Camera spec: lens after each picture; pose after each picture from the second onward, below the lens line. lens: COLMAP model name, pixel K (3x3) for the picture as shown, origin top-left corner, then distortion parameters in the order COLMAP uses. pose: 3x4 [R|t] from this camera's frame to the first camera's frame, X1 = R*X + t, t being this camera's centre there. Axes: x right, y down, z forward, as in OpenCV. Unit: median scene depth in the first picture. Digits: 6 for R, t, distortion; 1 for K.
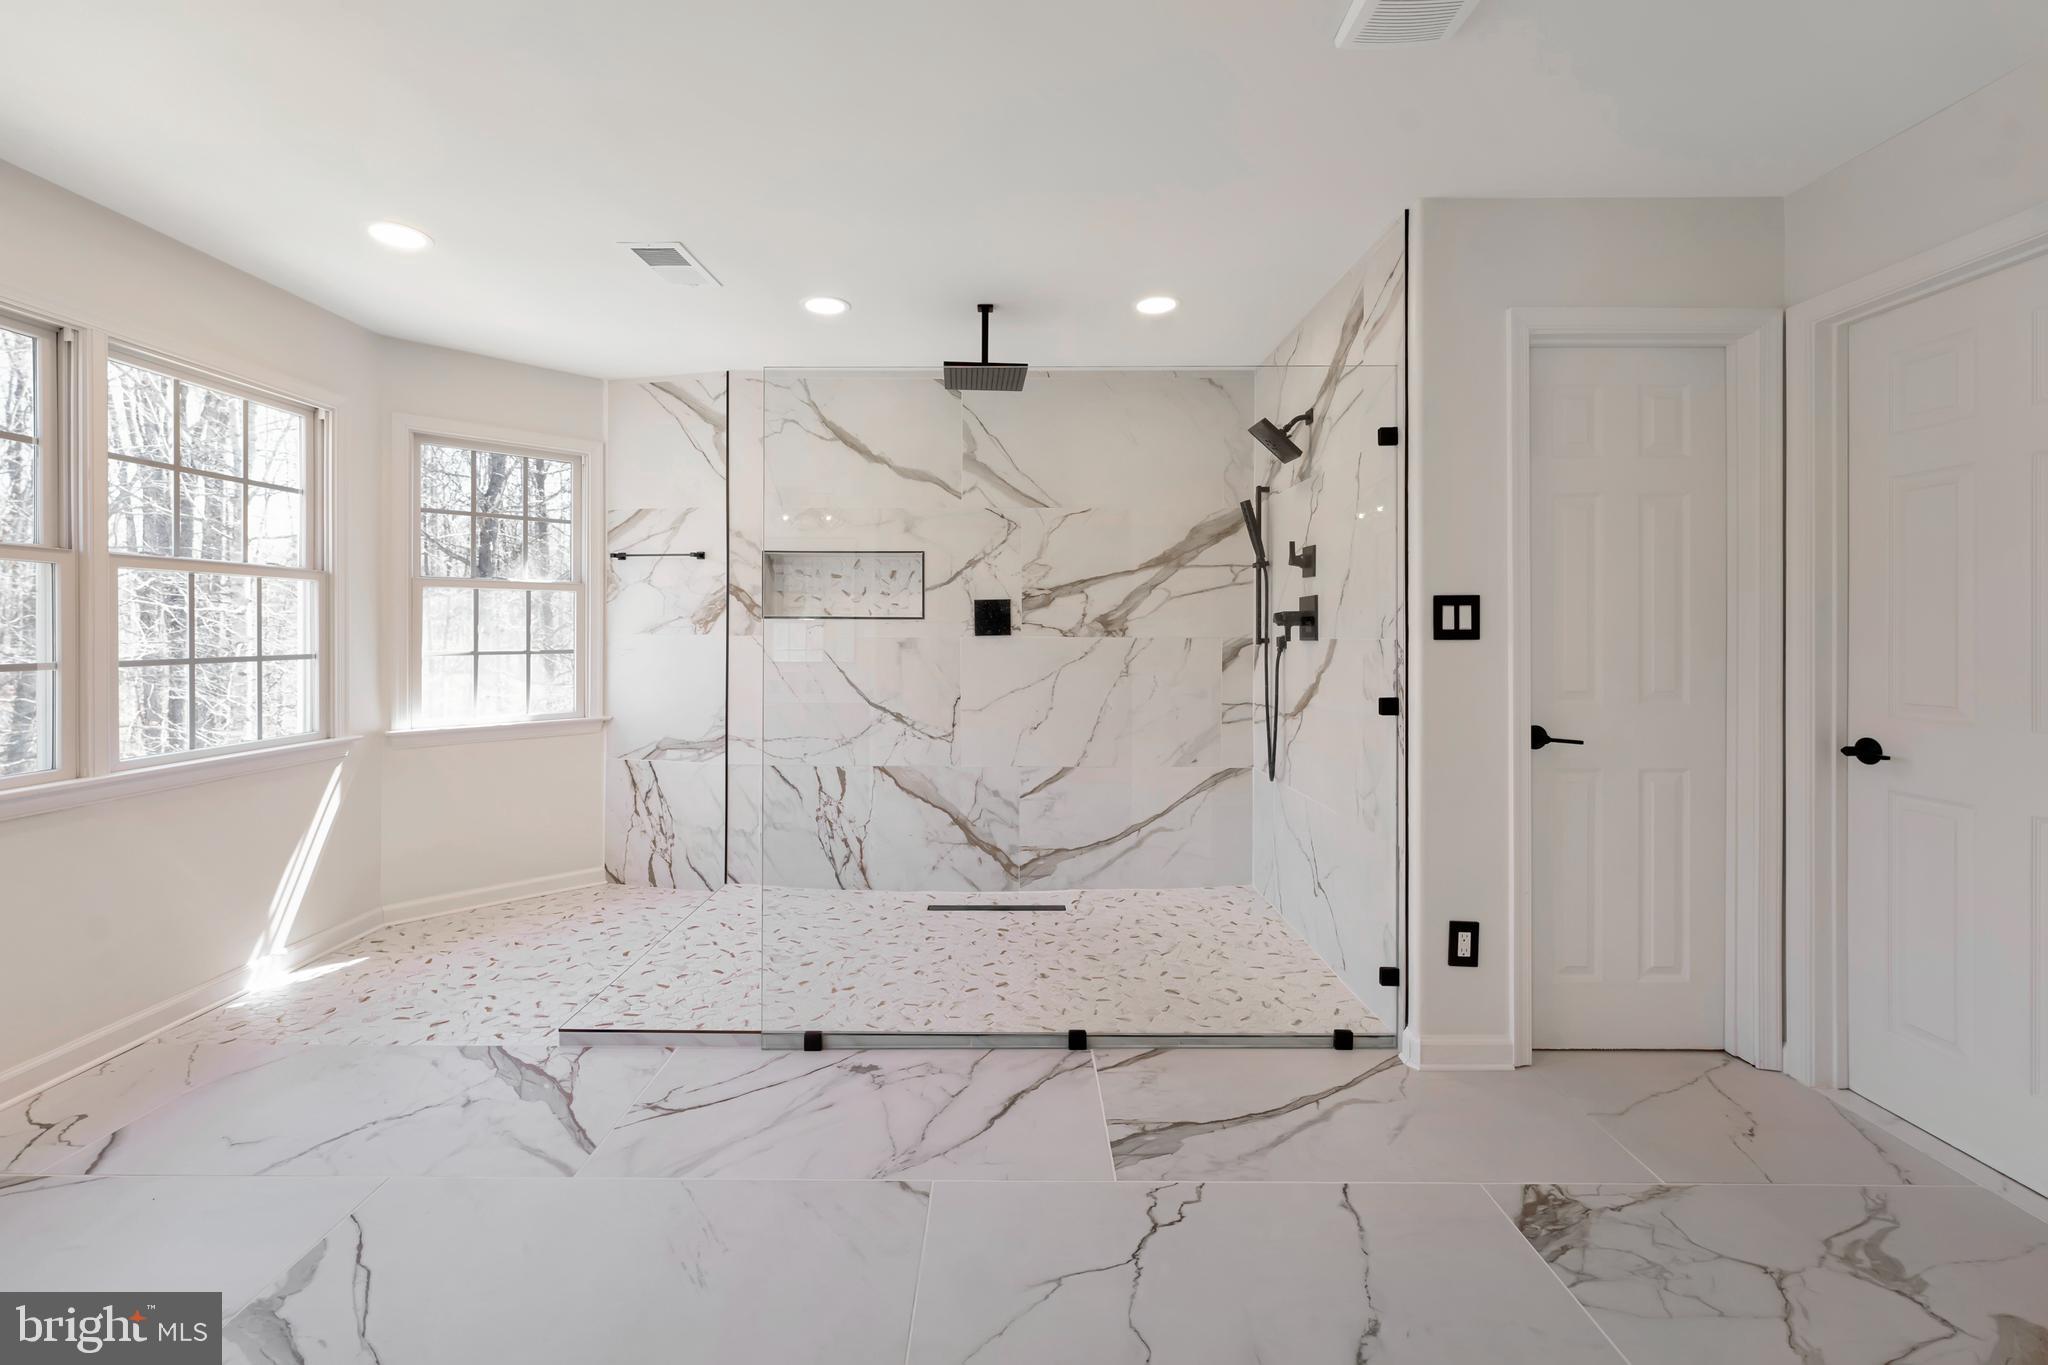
lens RADIAL K [[850.7, 0, 992.9], [0, 850.7, 614.1], [0, 0, 1]] dist [0.007294, -0.001137]
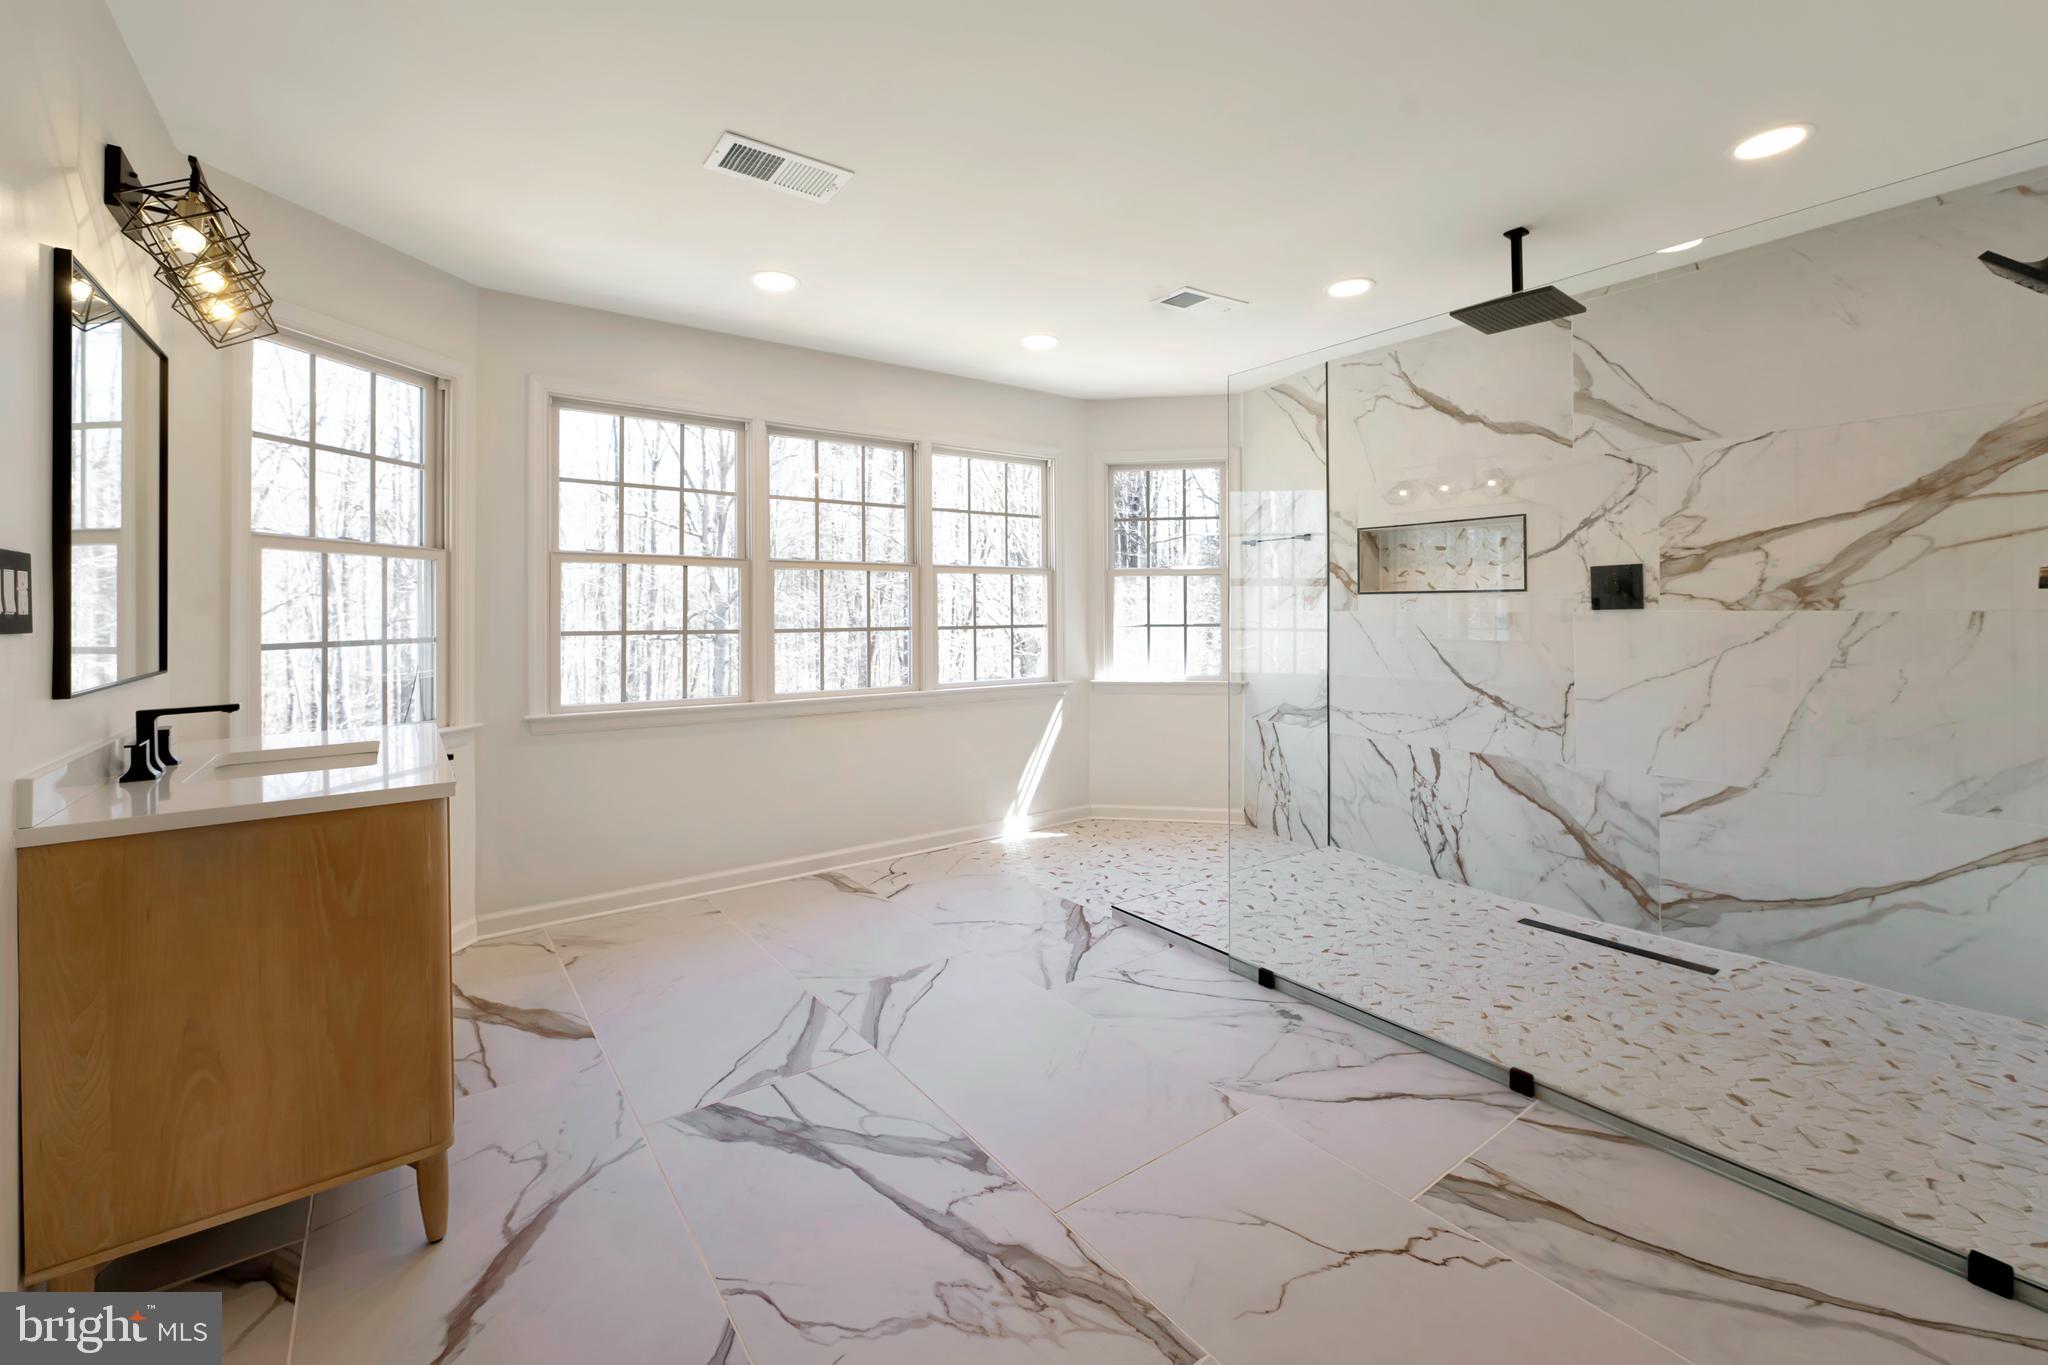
lens RADIAL K [[850.7, 0, 1015.8], [0, 850.7, 579.3], [0, 0, 1]] dist [0.007294, -0.001137]
pose [[0.599099, -0.034597, -0.799927, 0.366934], [0.020361, 0.999401, -0.027976, 0.009110], [0.800416, 0.000473, 0.599445, 0.063612]]
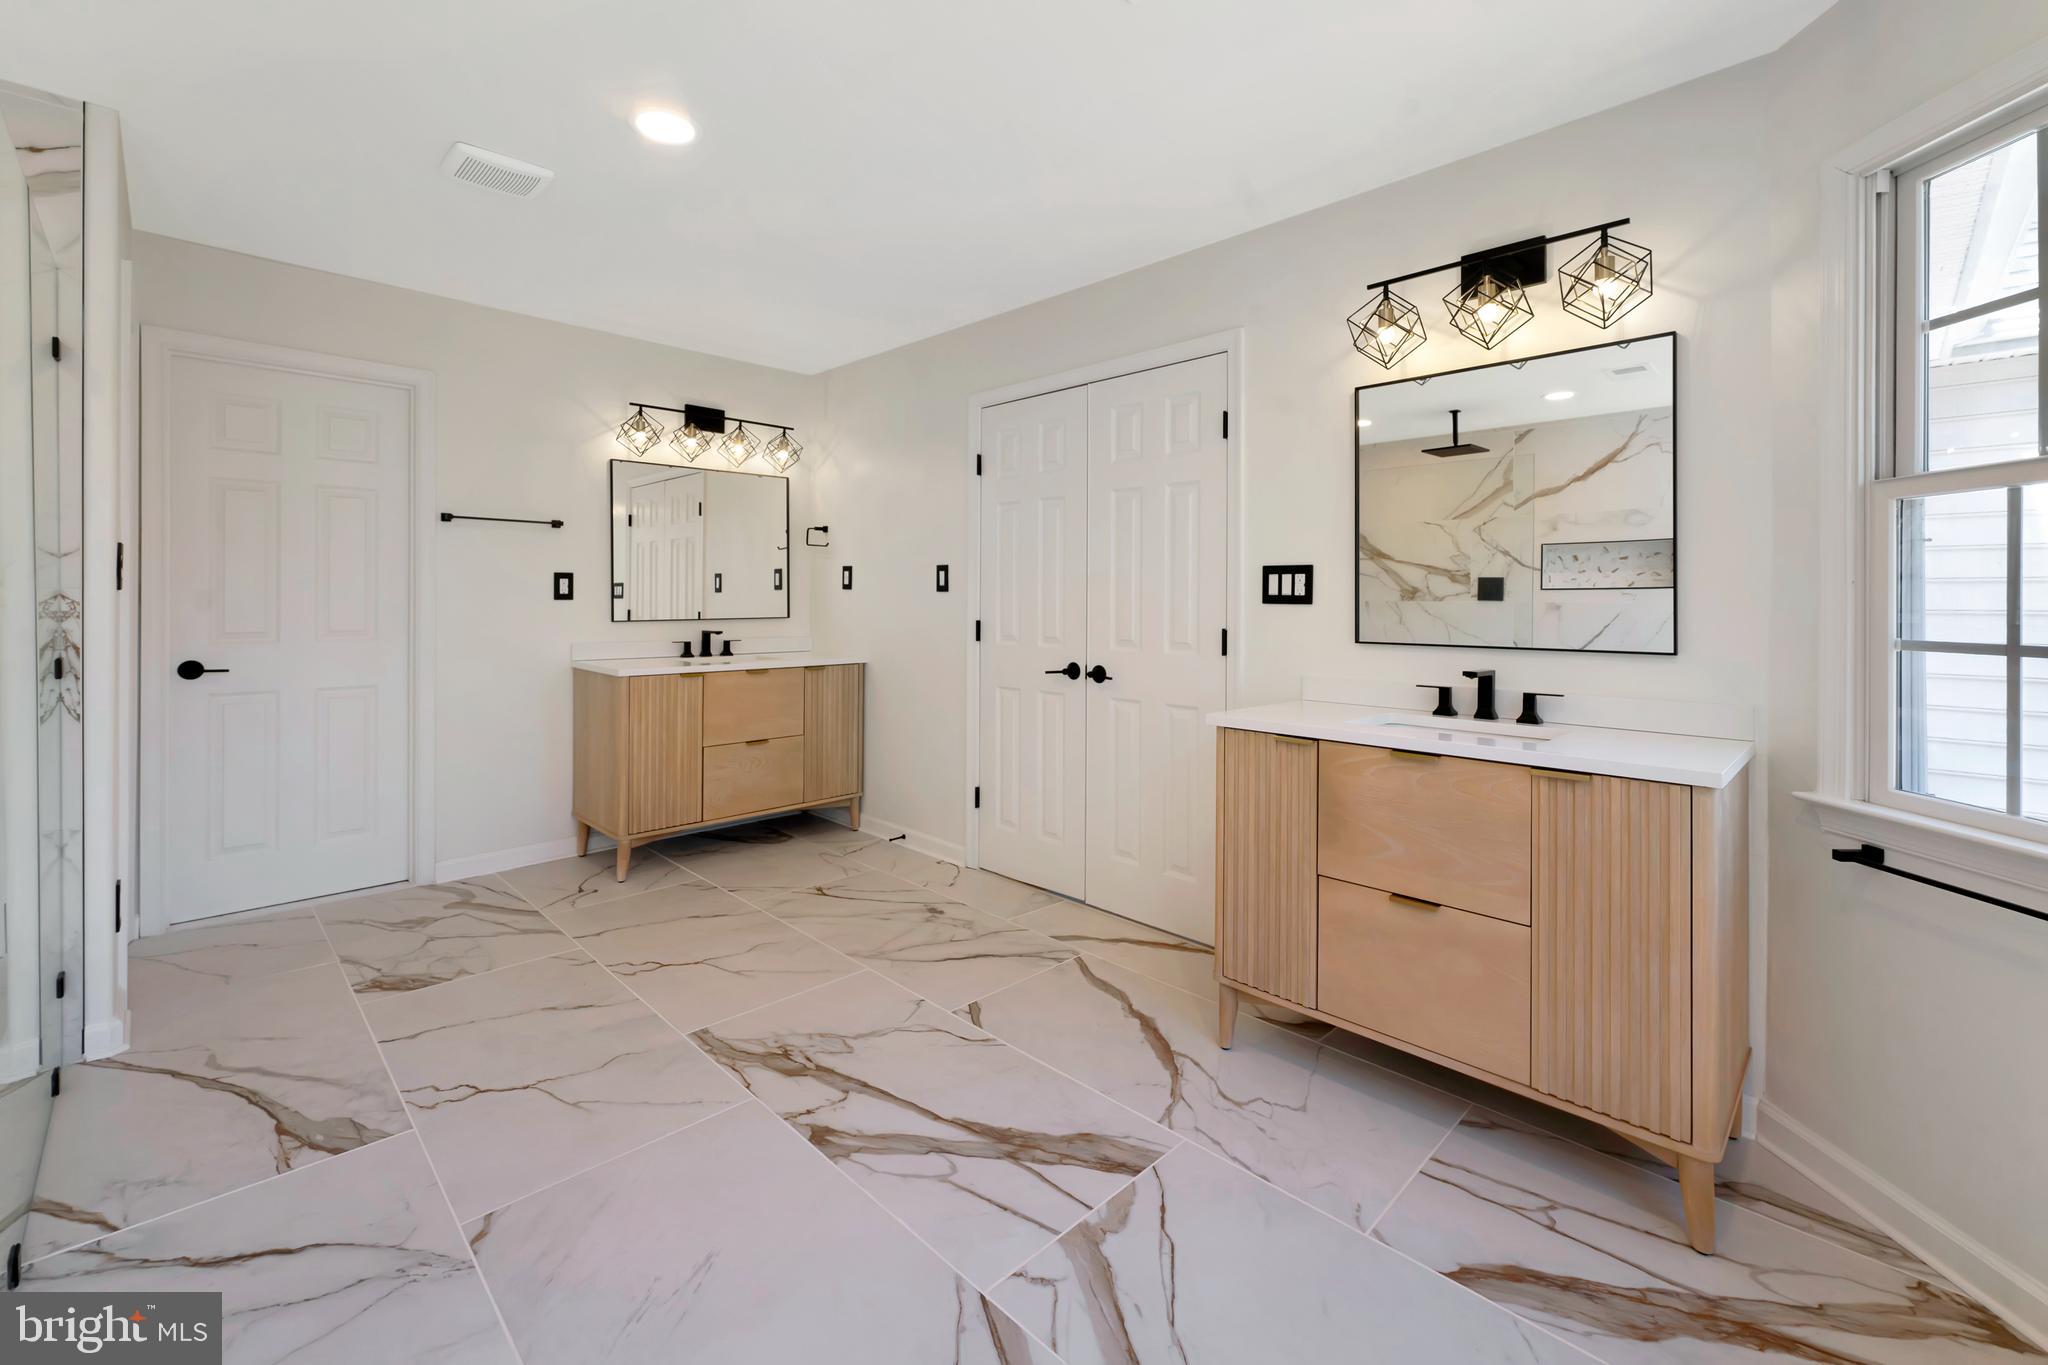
lens RADIAL K [[850.7, 0, 1039.4], [0, 850.7, 633.0], [0, 0, 1]] dist [0.007294, -0.001137]
pose [[-0.733085, -0.031536, 0.679405, -0.604034], [-0.017759, 0.999471, 0.027230, 0.022827], [-0.679905, 0.007897, -0.733258, 0.702317]]
